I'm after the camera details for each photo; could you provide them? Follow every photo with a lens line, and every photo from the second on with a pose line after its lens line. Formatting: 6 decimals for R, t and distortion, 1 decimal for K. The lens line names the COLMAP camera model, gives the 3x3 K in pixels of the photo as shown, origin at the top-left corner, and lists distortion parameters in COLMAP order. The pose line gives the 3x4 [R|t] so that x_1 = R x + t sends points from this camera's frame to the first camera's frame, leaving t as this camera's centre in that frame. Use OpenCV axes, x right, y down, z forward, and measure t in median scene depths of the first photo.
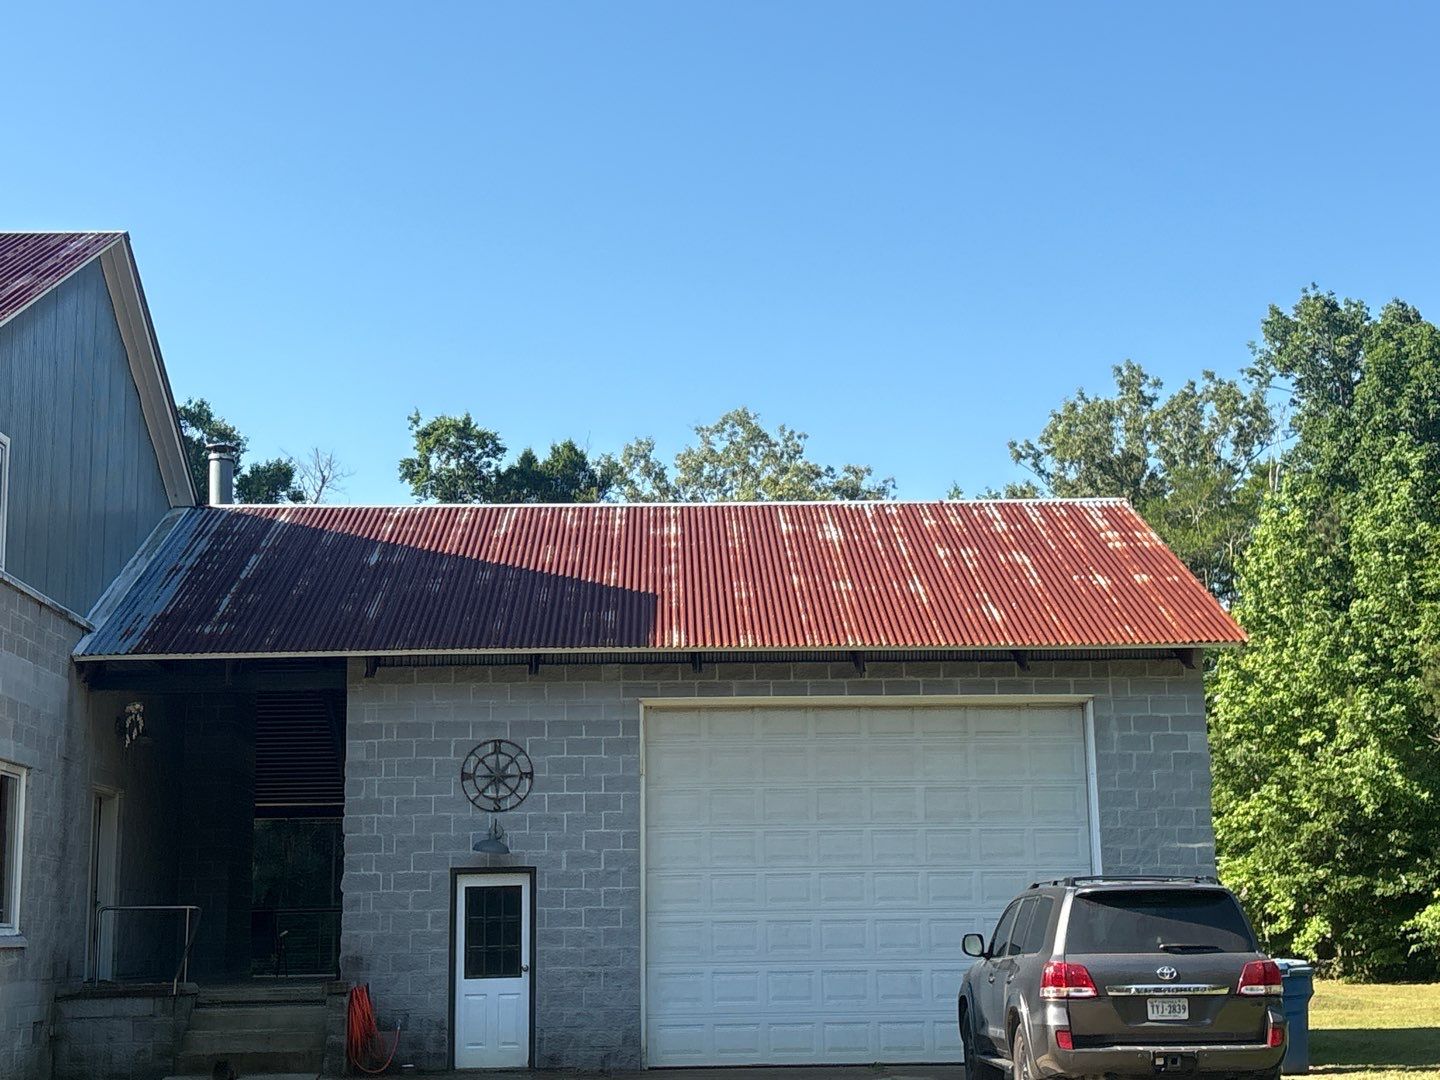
lens RADIAL K [[2060.6, 0, 682.6], [0, 2060.6, 543.6], [0, 0, 1]] dist [0.101842, 0.000000]
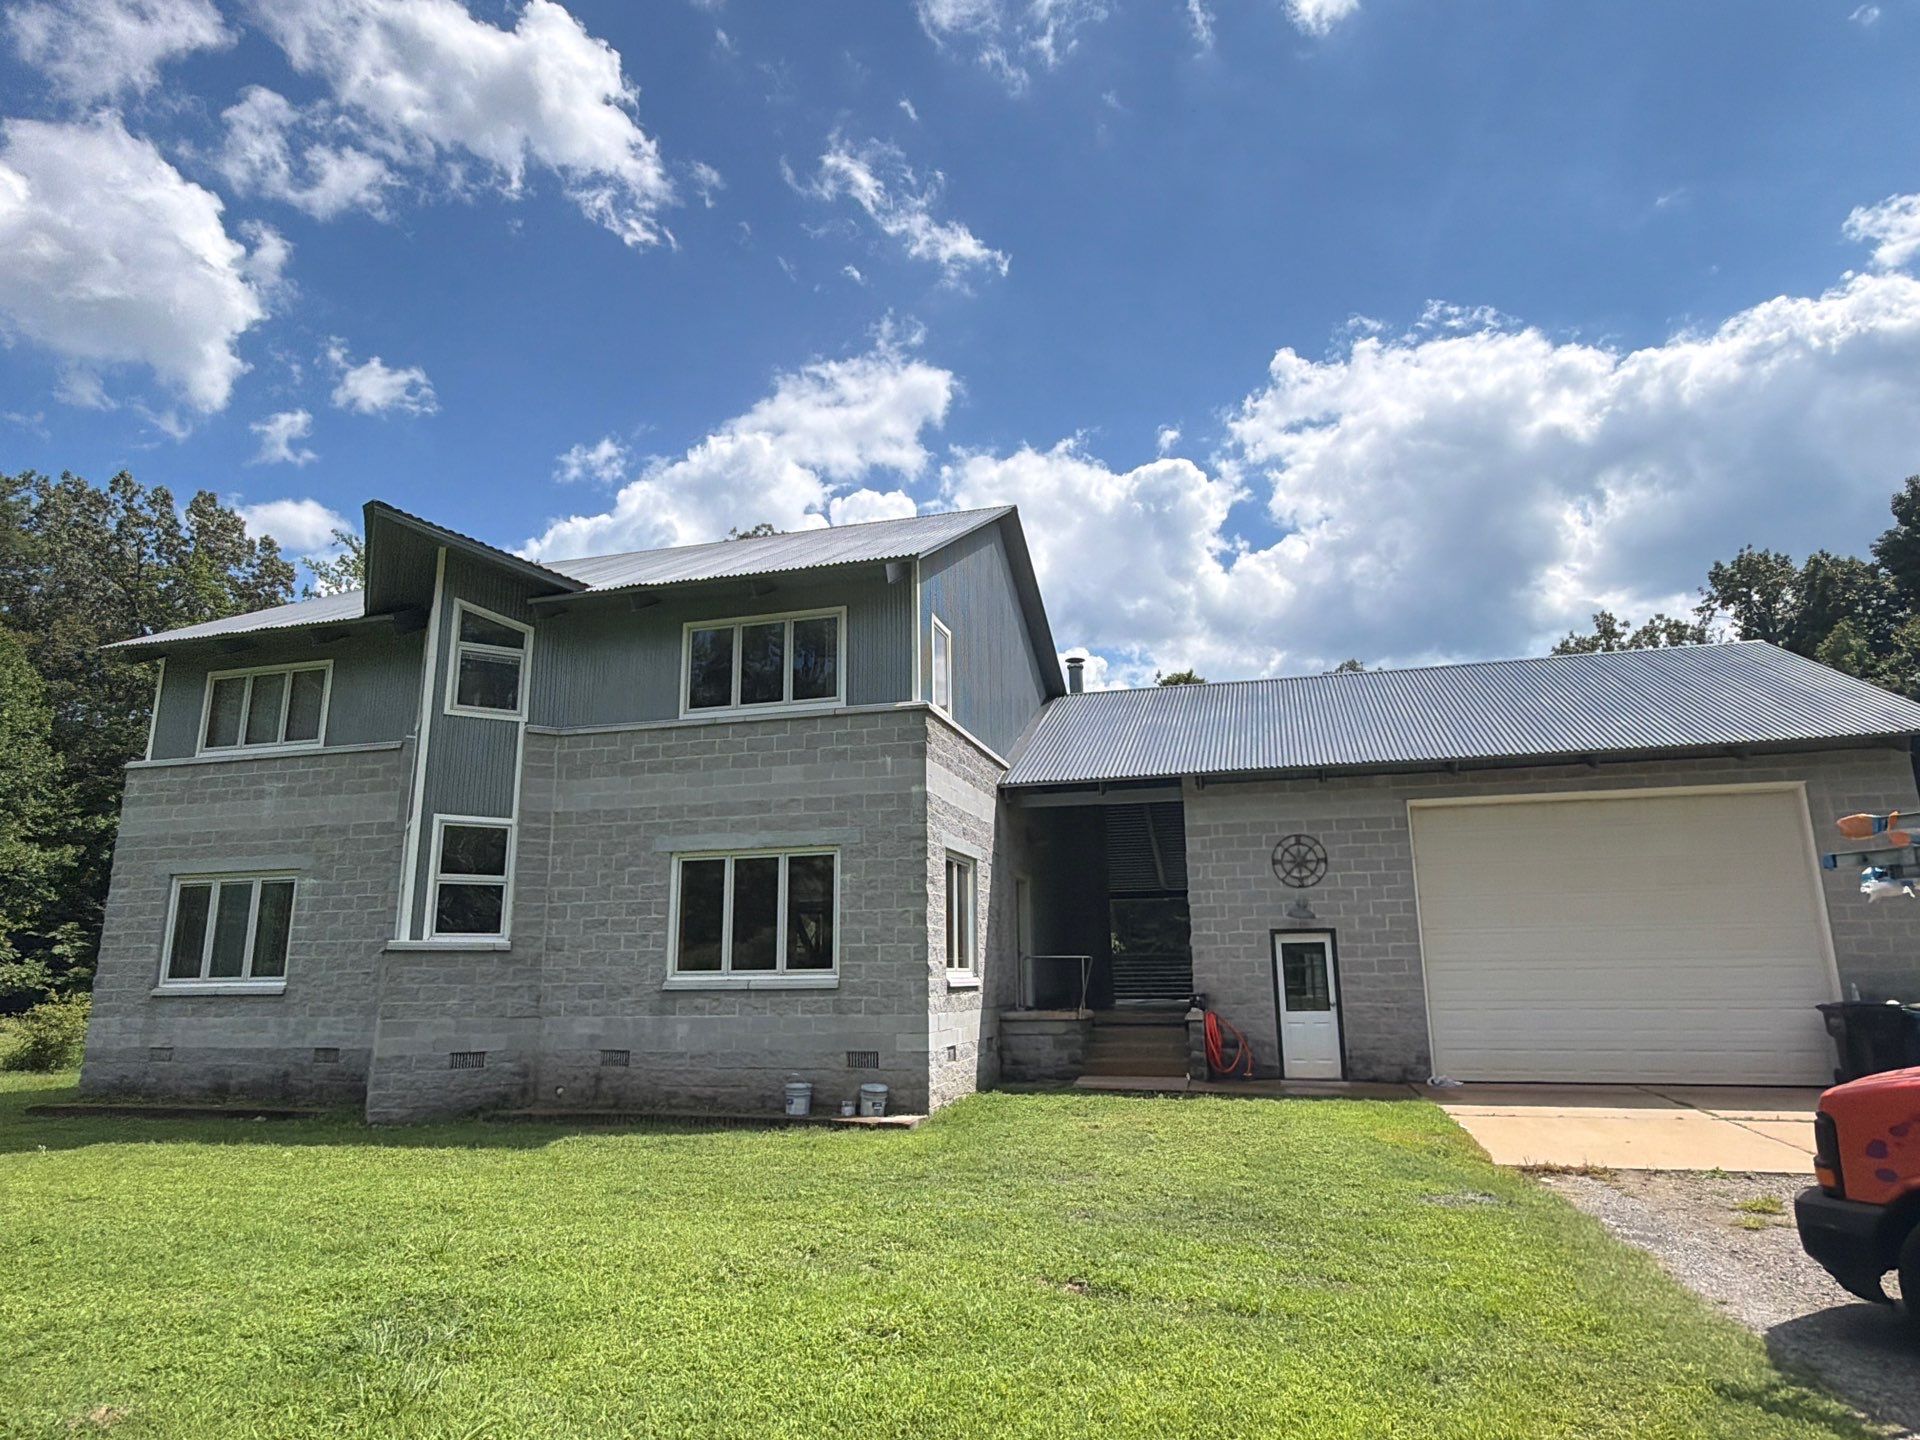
lens RADIAL K [[1112.1, 0, 969.0], [0, 1112.1, 710.6], [0, 0, 1]] dist [-0.008525, 0.005980]
pose [[0.955999, -0.065662, -0.285928, -0.082364], [0.052731, 0.997217, -0.052700, 0.041375], [0.288593, 0.035304, 0.956801, 0.237734]]
